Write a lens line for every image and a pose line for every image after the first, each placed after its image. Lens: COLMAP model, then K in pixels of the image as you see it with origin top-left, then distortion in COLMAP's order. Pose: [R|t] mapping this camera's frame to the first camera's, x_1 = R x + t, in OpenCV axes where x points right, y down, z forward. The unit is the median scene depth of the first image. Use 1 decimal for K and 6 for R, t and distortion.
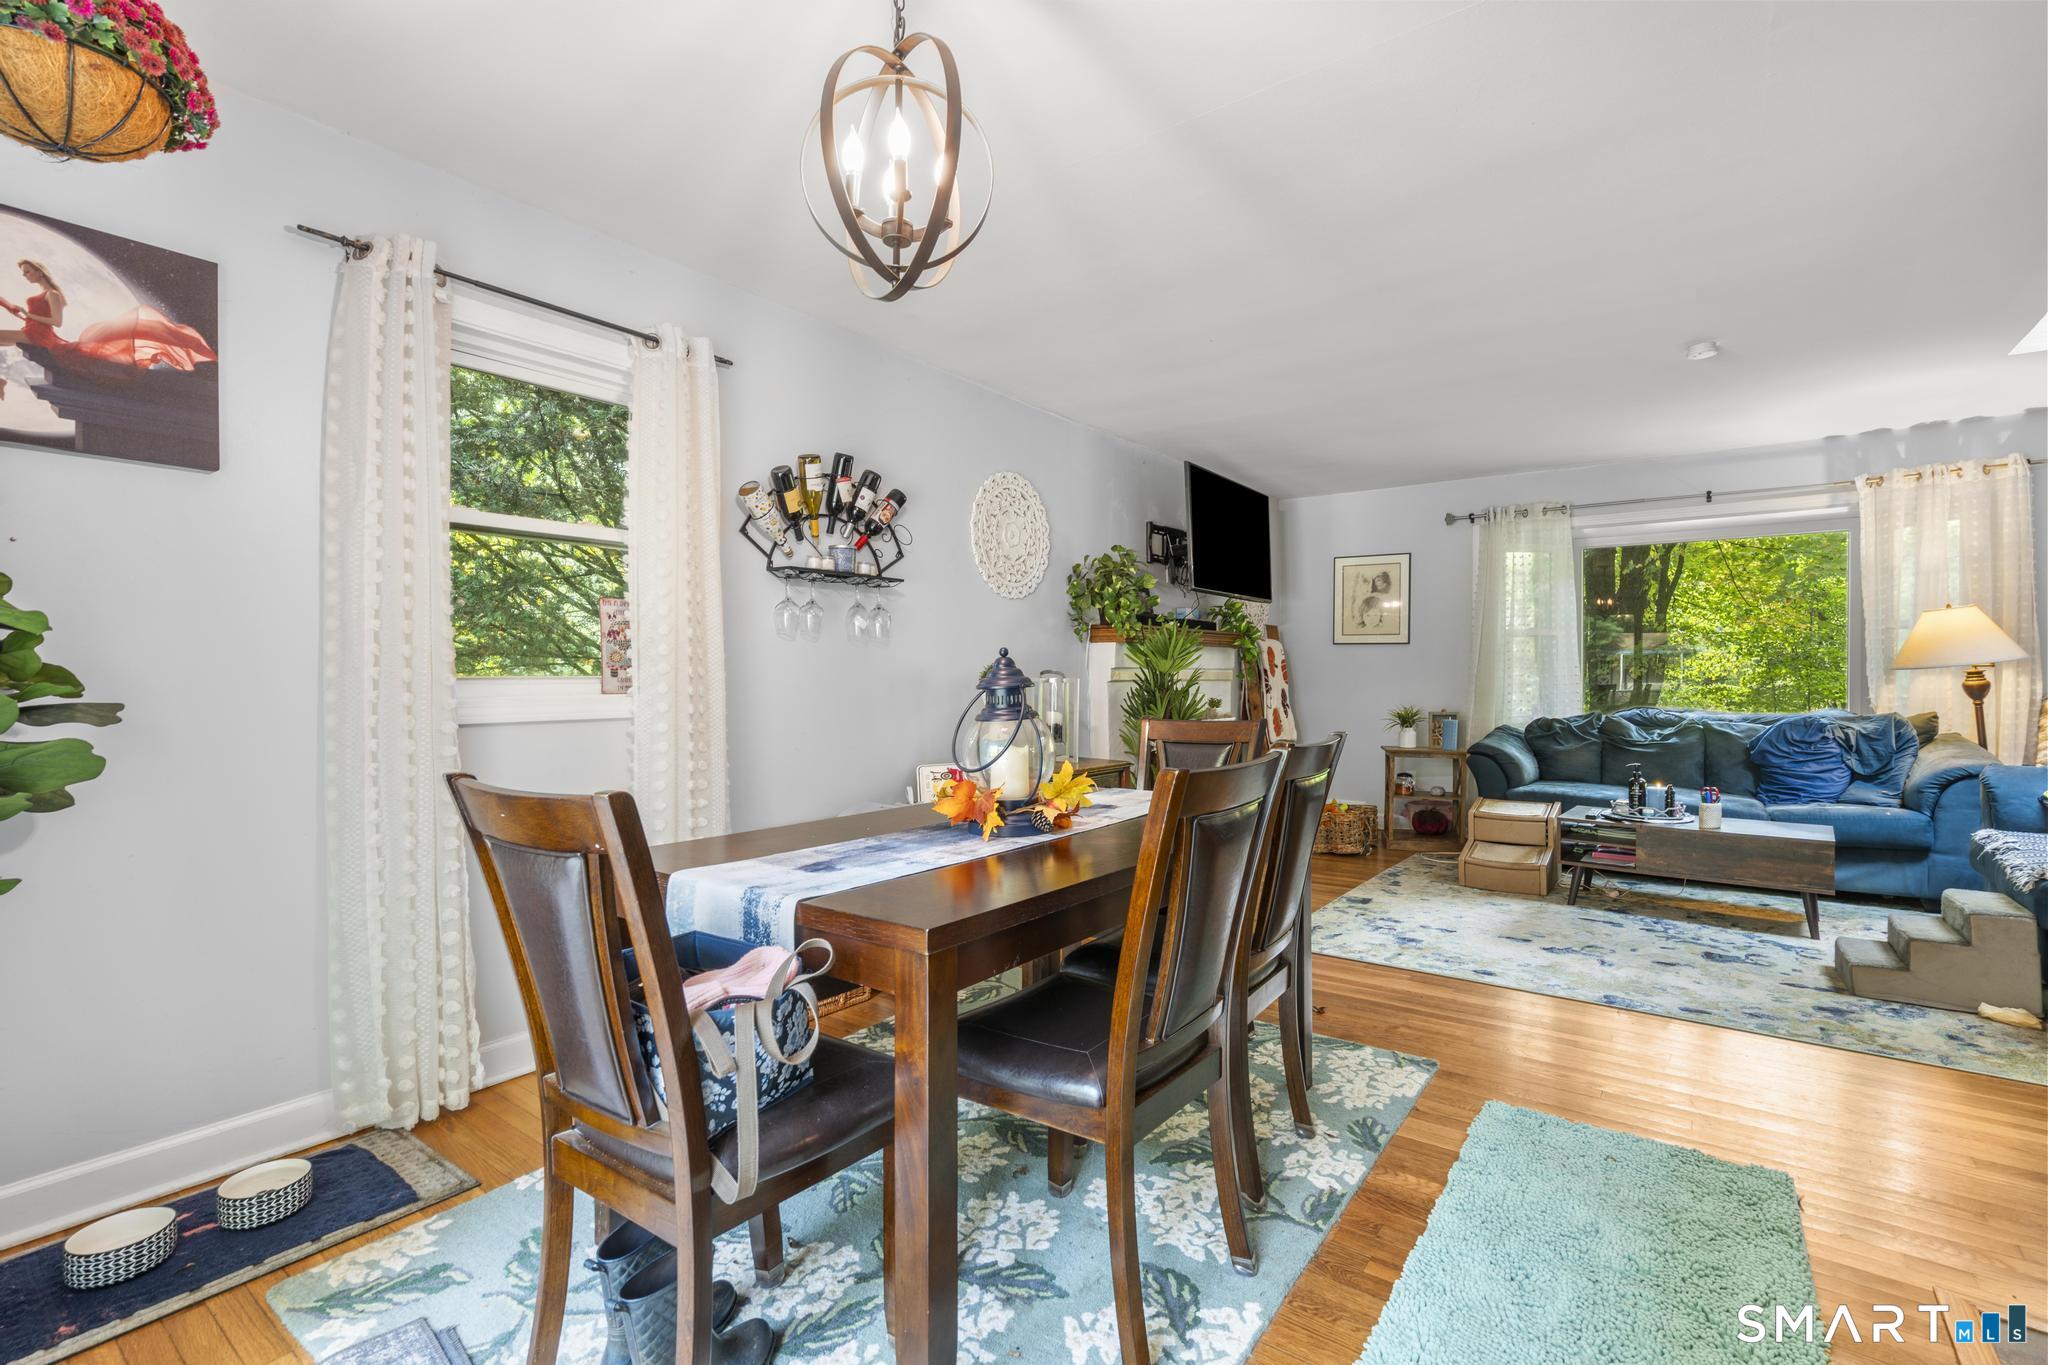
lens RADIAL K [[921.5, 0, 1025.9], [0, 921.5, 684.4], [0, 0, 1]] dist [-0.007068, 0.003269]
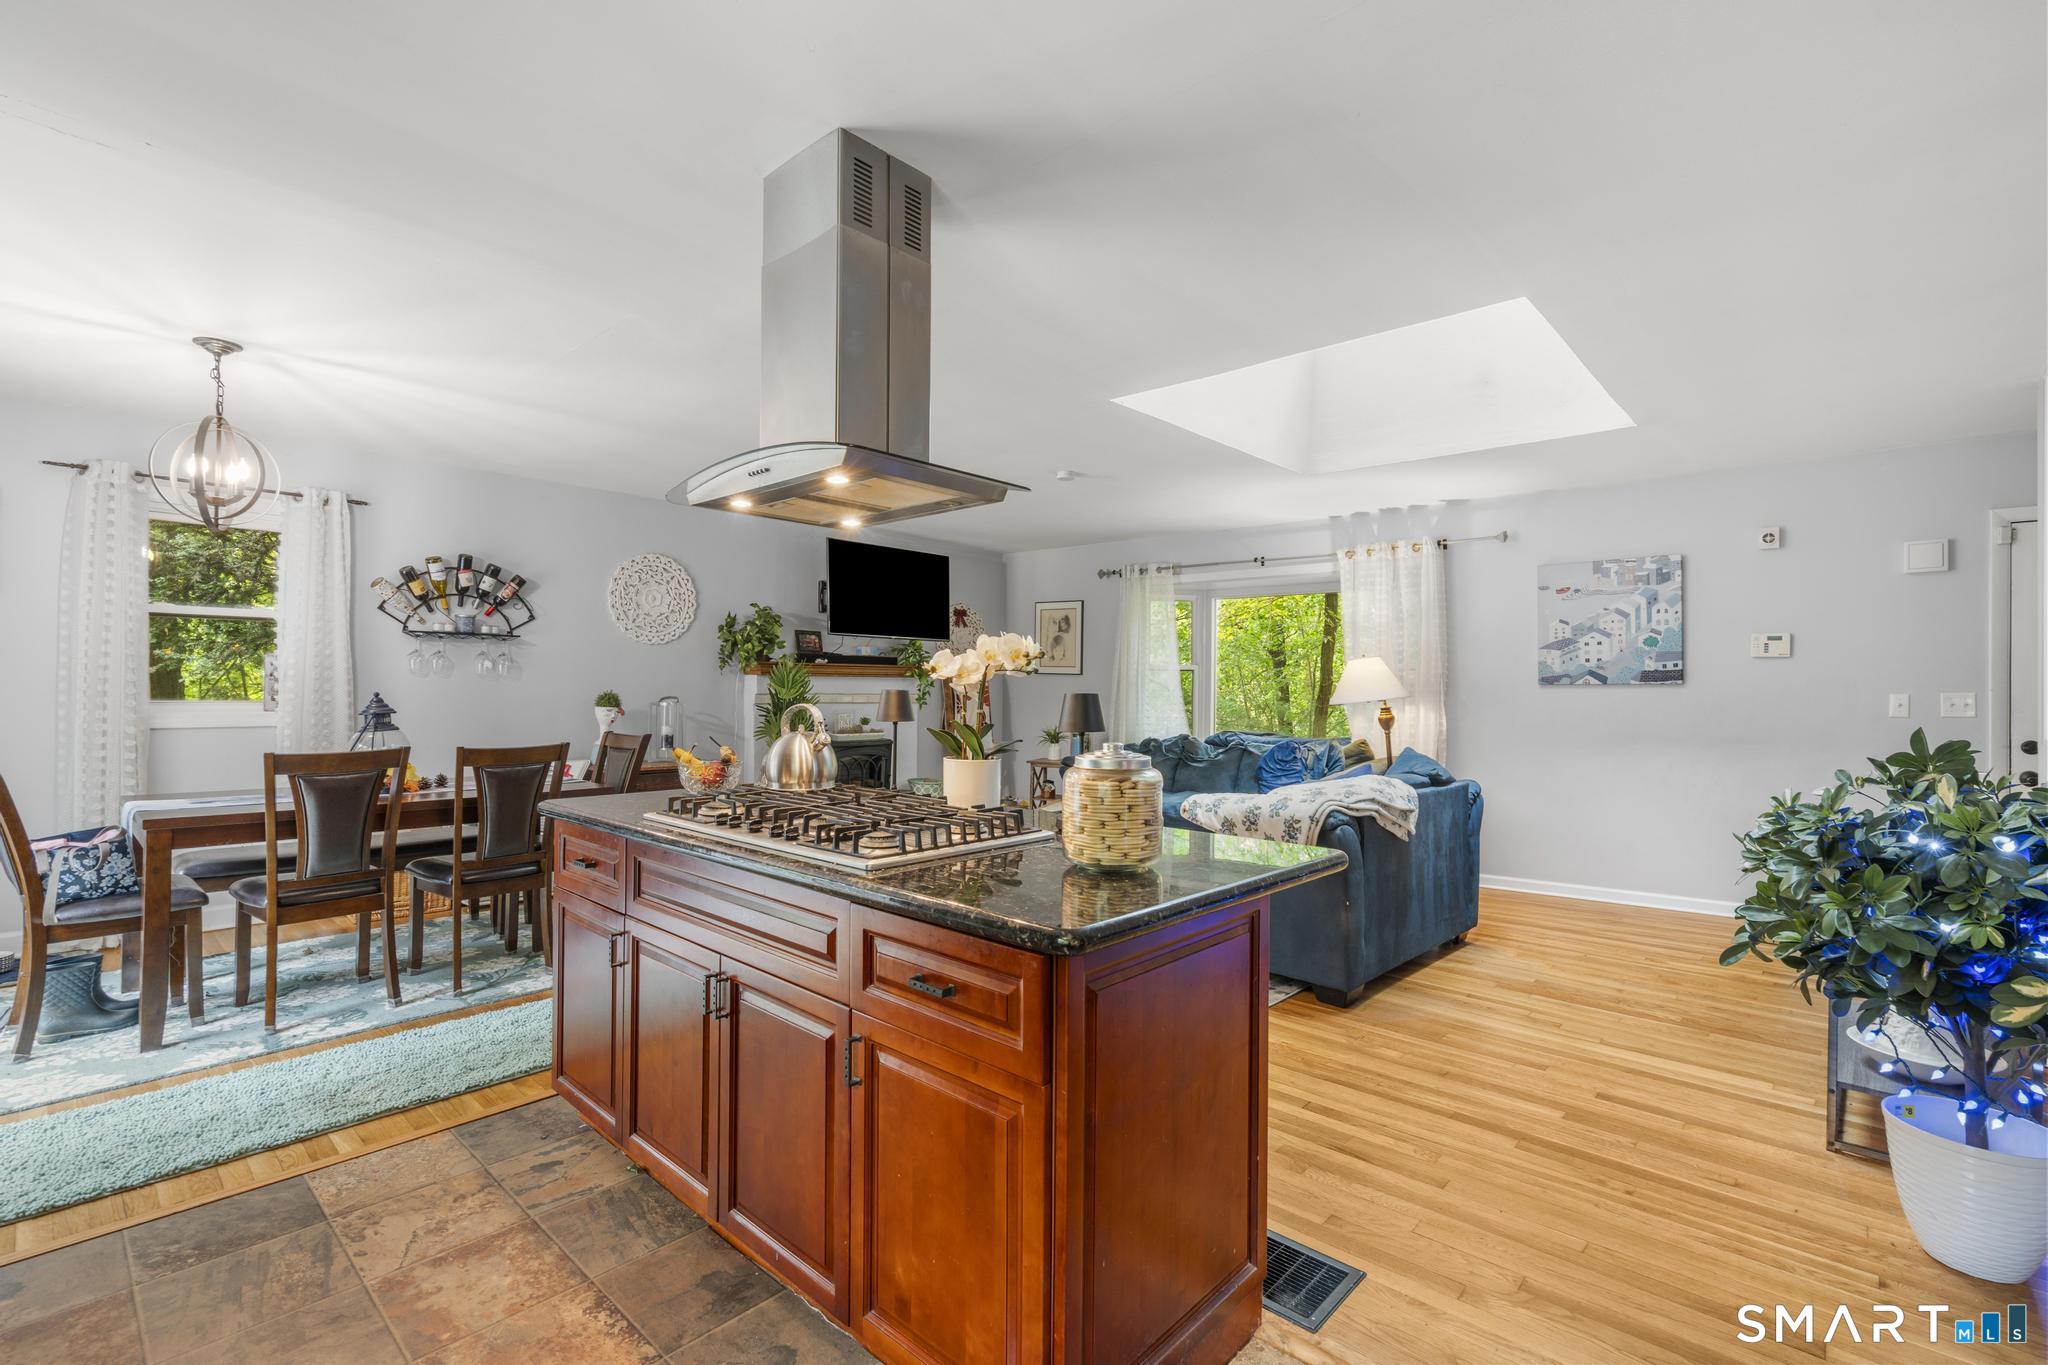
lens RADIAL K [[921.5, 0, 1026.8], [0, 921.5, 683.9], [0, 0, 1]] dist [-0.007068, 0.003269]
pose [[0.995281, 0.013959, -0.096021, 0.654774], [-0.014994, 0.999837, -0.010067, -0.026504], [0.095865, 0.011460, 0.995328, -0.315112]]
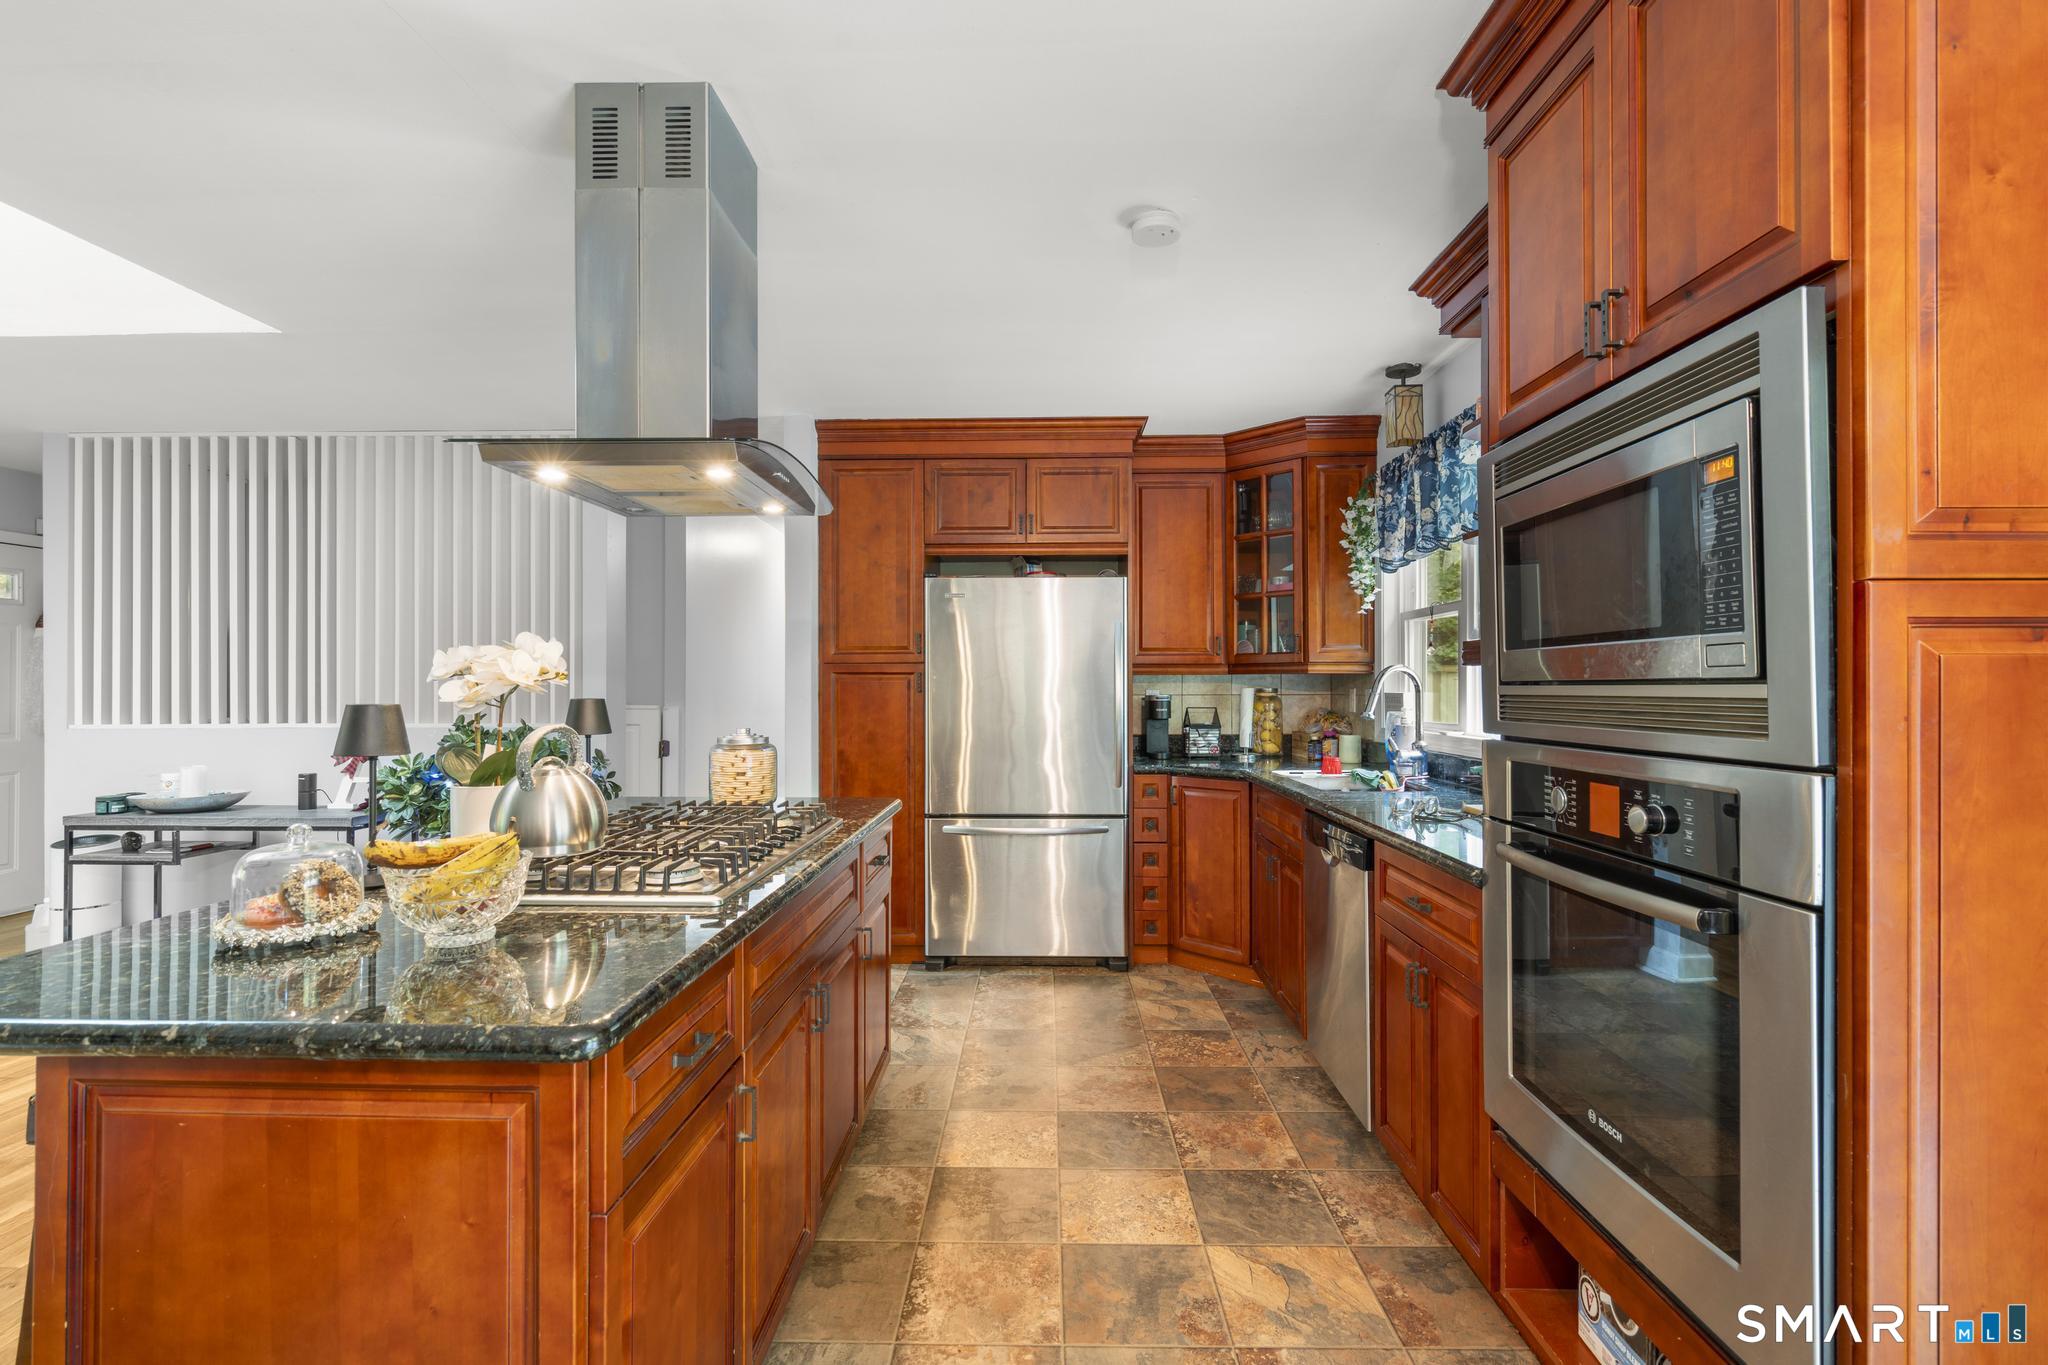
lens RADIAL K [[921.5, 0, 1026.4], [0, 921.5, 682.7], [0, 0, 1]] dist [-0.007068, 0.003269]
pose [[-0.586525, 0.008051, 0.809891, 0.074794], [0.011293, 0.999935, -0.001761, -0.032490], [-0.809853, 0.008113, -0.586577, 0.263663]]
